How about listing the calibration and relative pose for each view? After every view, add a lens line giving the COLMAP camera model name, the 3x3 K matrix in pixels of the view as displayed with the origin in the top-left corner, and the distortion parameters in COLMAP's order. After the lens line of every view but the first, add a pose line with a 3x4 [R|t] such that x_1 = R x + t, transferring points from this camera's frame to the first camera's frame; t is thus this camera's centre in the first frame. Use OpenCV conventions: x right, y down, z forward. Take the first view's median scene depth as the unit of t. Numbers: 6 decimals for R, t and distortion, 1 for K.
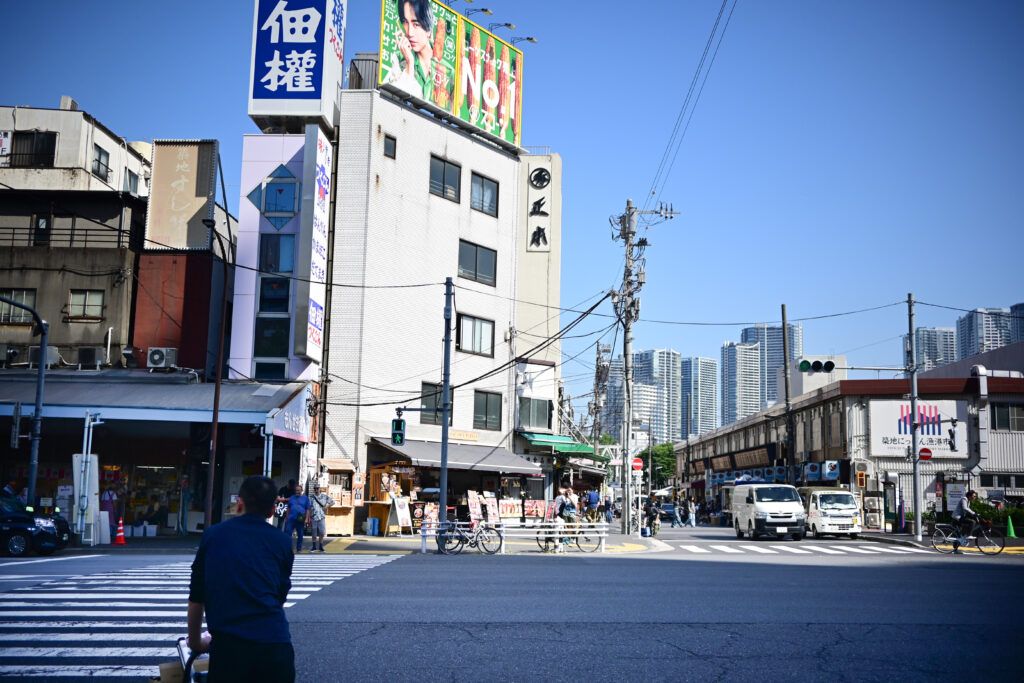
lens RADIAL K [[1061.0, 0, 513.2], [0, 1061.0, 341.1], [0, 0, 1]] dist [-0.009616, 0.000000]
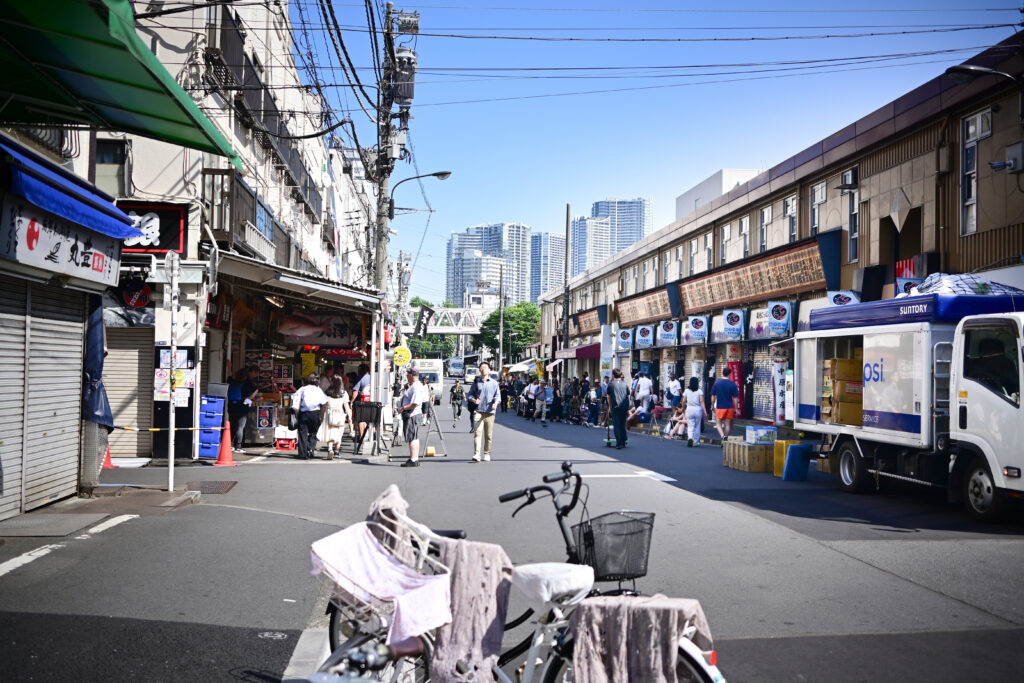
lens RADIAL K [[1061.0, 0, 512.1], [0, 1061.0, 342.5], [0, 0, 1]] dist [-0.009616, 0.000000]
pose [[0.990137, -0.007804, 0.139884, 0.030827], [-0.008415, 0.993332, 0.114982, 0.036859], [-0.139849, -0.115025, 0.983469, 0.253190]]
